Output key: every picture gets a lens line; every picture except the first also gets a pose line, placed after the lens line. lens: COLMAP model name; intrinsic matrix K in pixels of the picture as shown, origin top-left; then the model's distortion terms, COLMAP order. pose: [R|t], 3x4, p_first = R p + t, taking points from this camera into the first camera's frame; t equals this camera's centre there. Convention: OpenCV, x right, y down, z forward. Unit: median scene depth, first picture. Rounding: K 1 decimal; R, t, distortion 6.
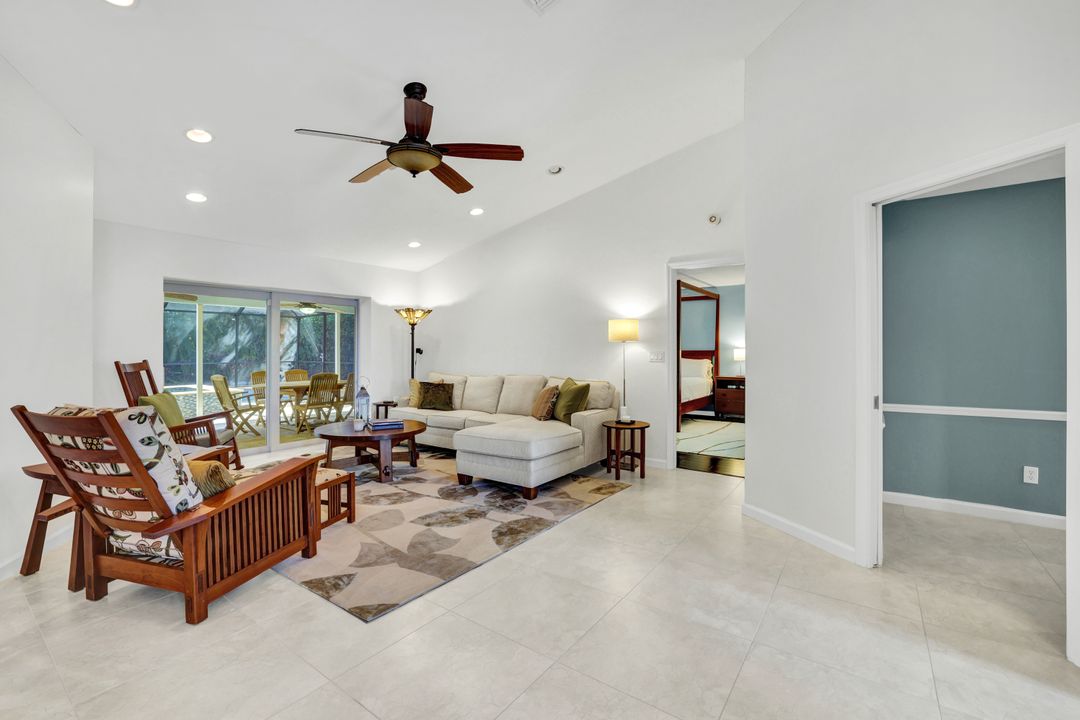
lens RADIAL K [[459.4, 0, 540.0], [0, 459.4, 360.0], [0, 0, 1]] dist [-0.002083, -0.000144]
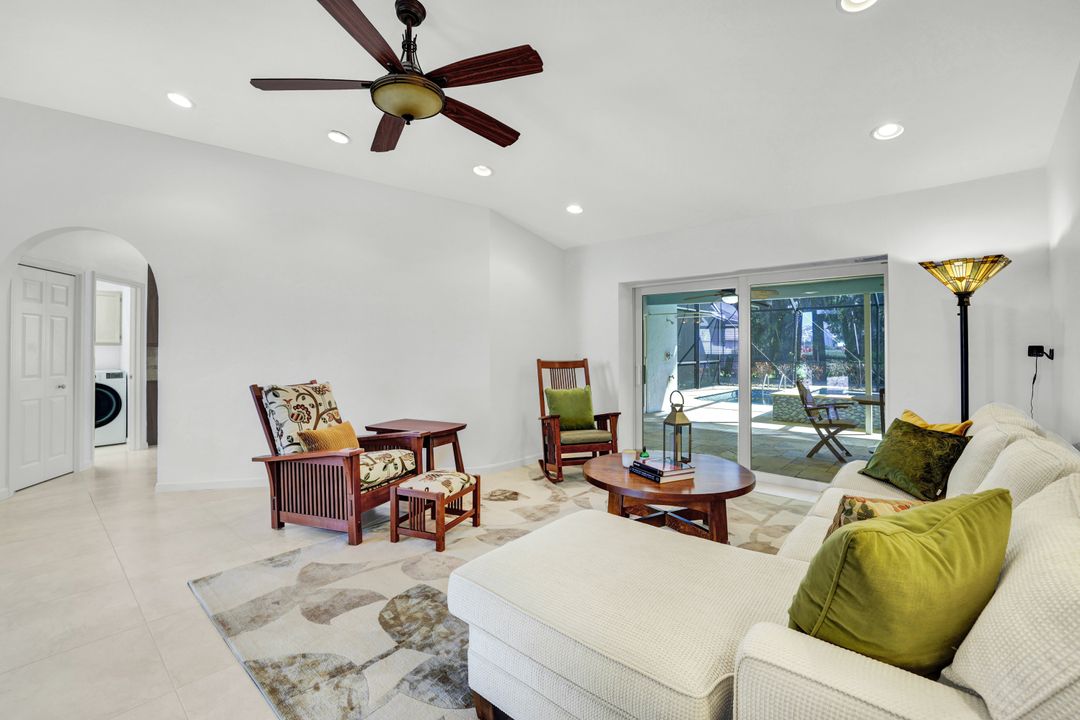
lens RADIAL K [[474.6, 0, 535.9], [0, 474.6, 348.4], [0, 0, 1]] dist [-0.002757, -0.000106]
pose [[-0.110452, 0.009149, -0.993839, 0.472452], [-0.007731, 0.999919, 0.010064, -0.050378], [0.993851, 0.008795, -0.110373, 1.250842]]
